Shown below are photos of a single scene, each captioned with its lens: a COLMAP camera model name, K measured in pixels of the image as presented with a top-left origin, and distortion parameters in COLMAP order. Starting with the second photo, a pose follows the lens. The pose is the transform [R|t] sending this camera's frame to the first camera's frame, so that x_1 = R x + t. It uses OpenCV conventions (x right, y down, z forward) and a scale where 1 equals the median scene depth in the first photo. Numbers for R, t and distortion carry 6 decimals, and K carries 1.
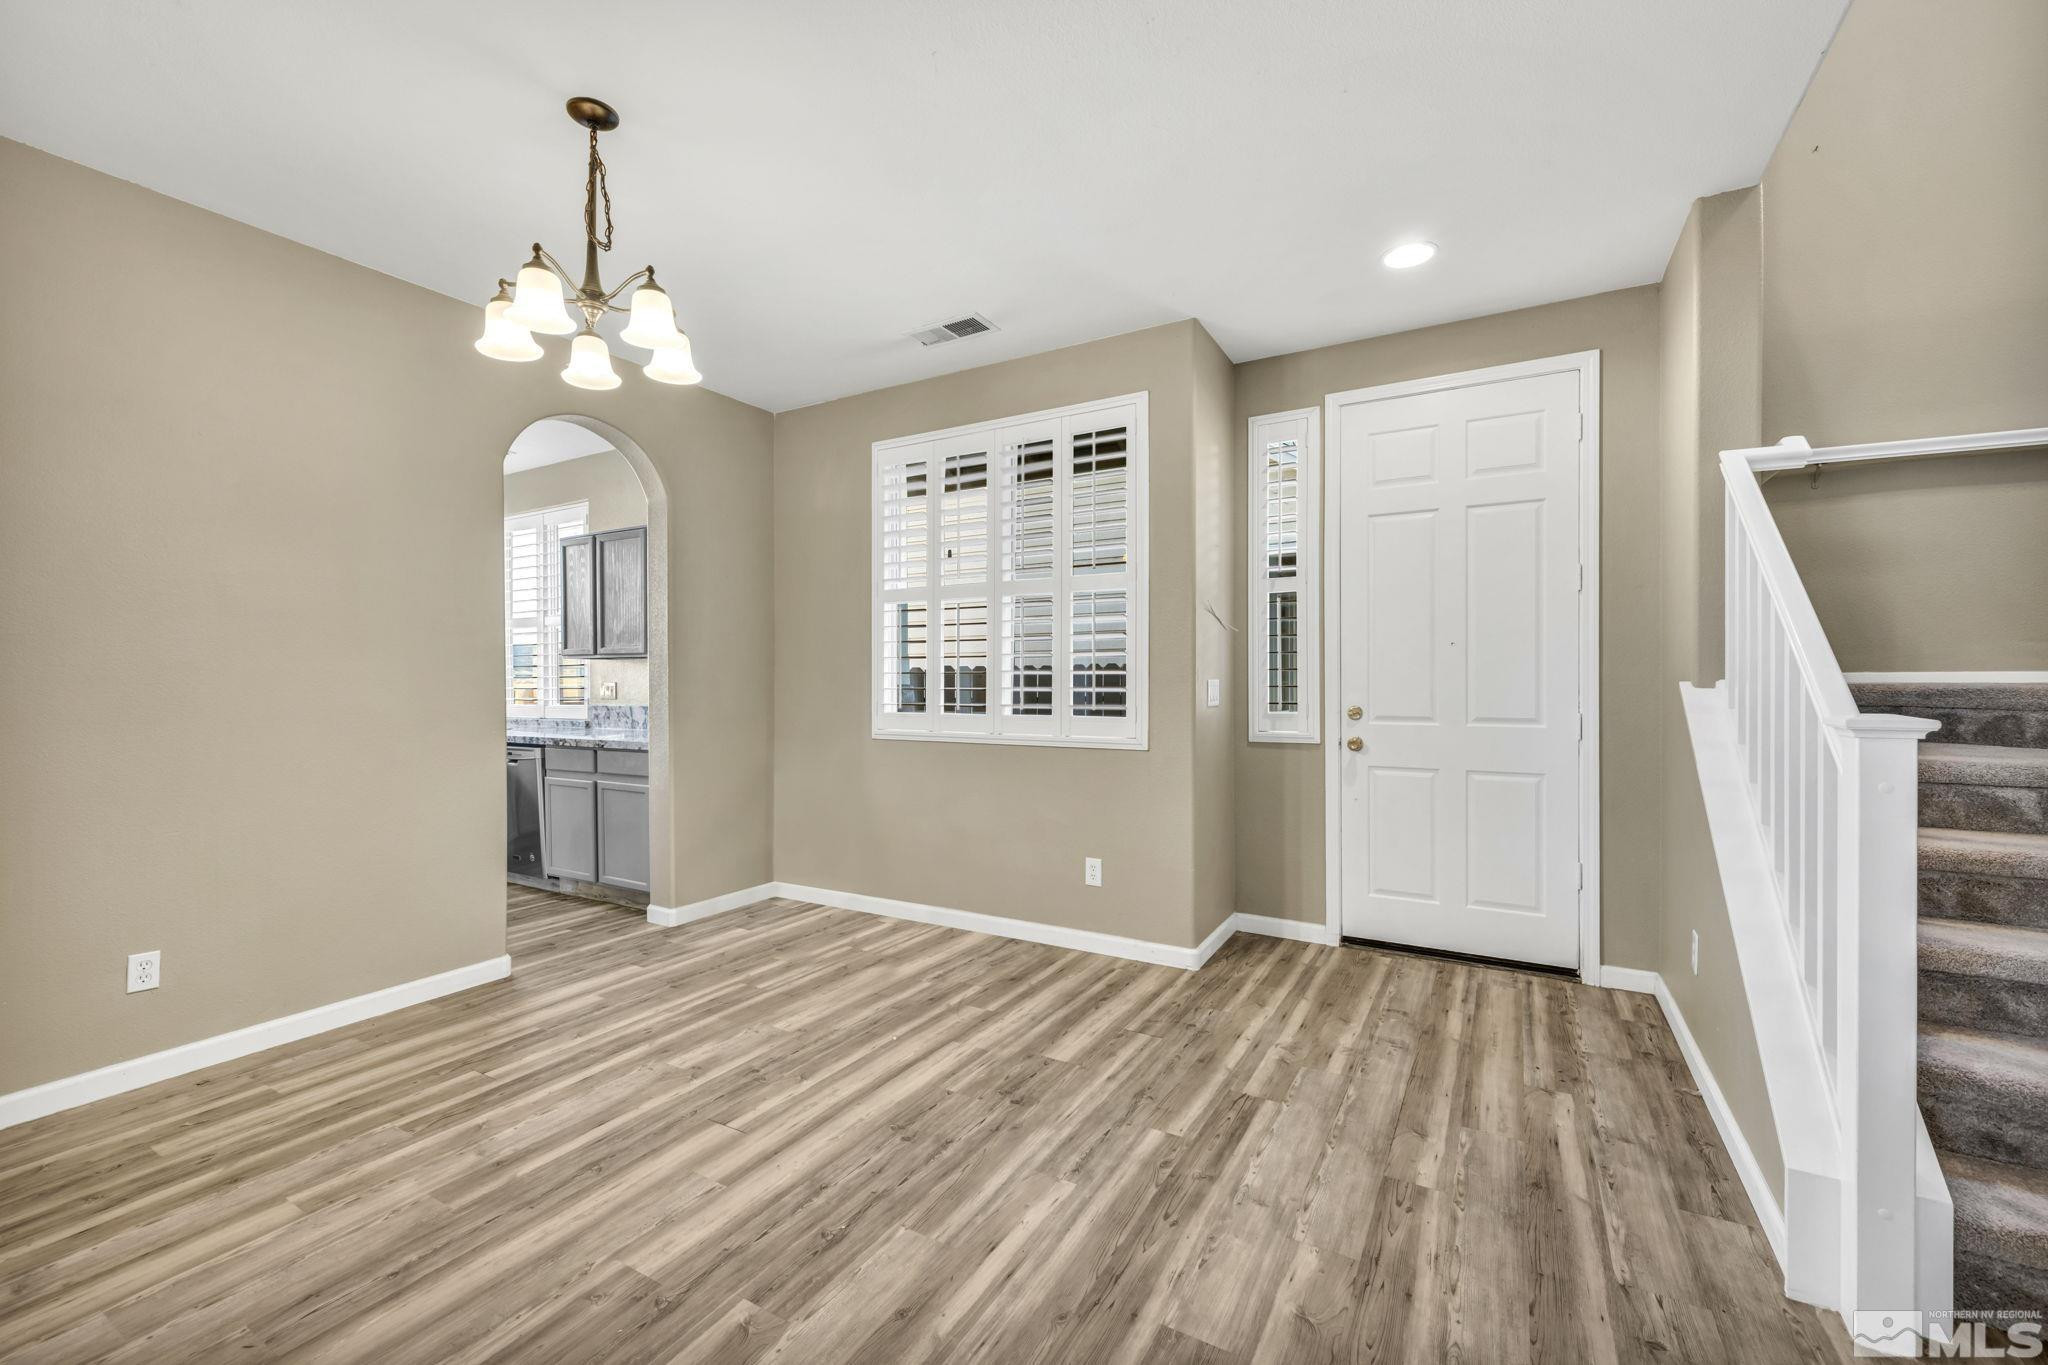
lens RADIAL K [[816.3, 0, 1043.7], [0, 816.3, 684.5], [0, 0, 1]] dist [-0.001588, 0.000578]
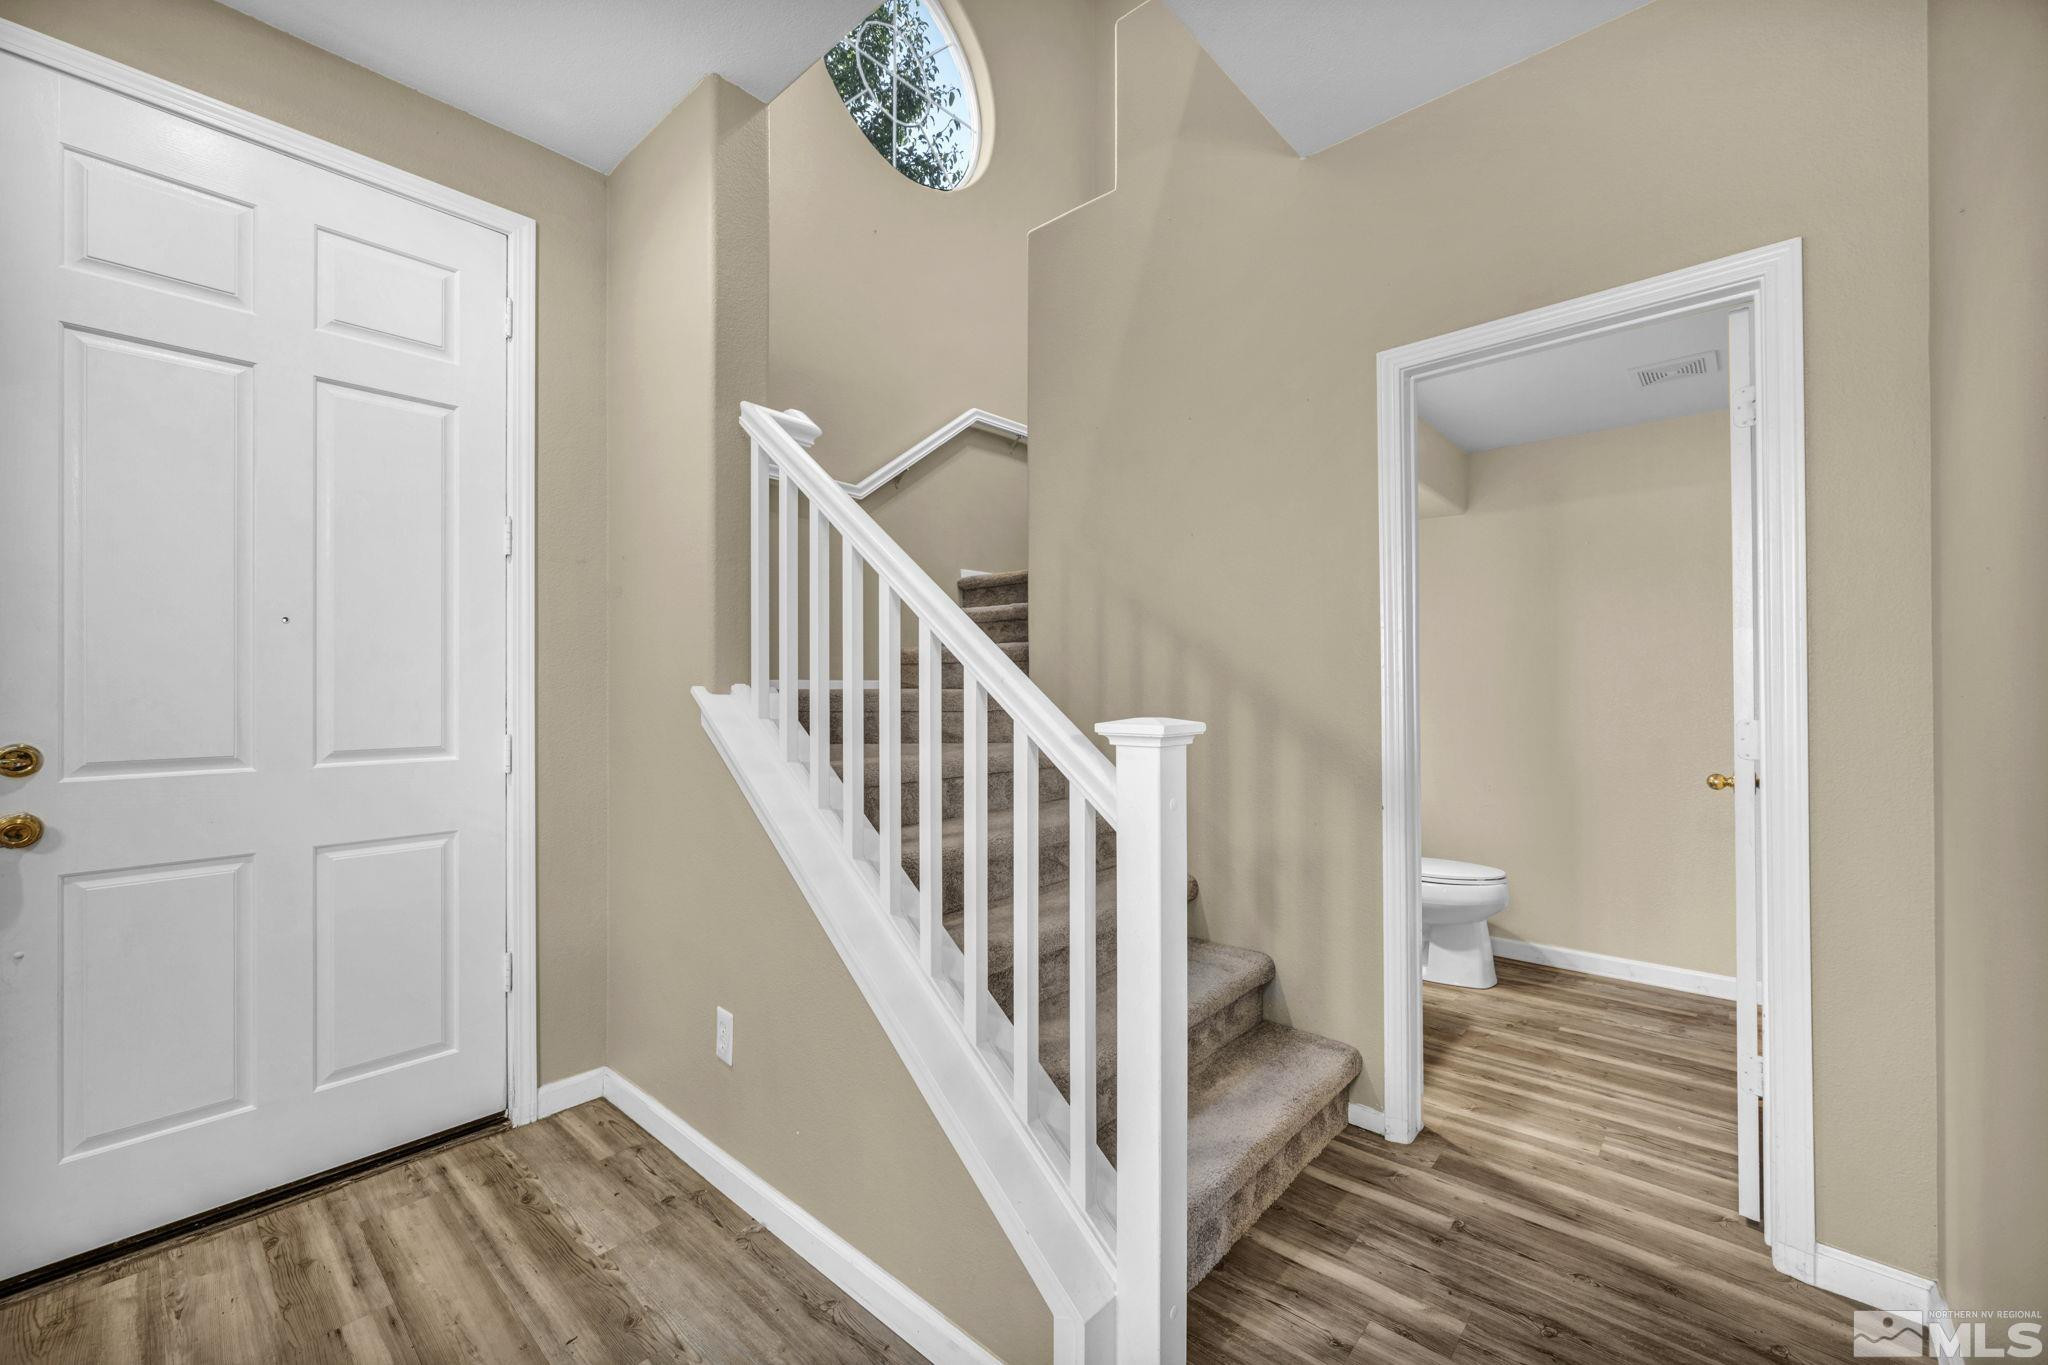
lens RADIAL K [[816.3, 0, 1024.3], [0, 816.3, 684.2], [0, 0, 1]] dist [-0.001588, 0.000578]
pose [[0.213448, 0.006085, 0.976935, 0.095159], [0.009992, 0.999915, -0.008411, 0.003952], [-0.976903, 0.011557, 0.213369, 0.519225]]
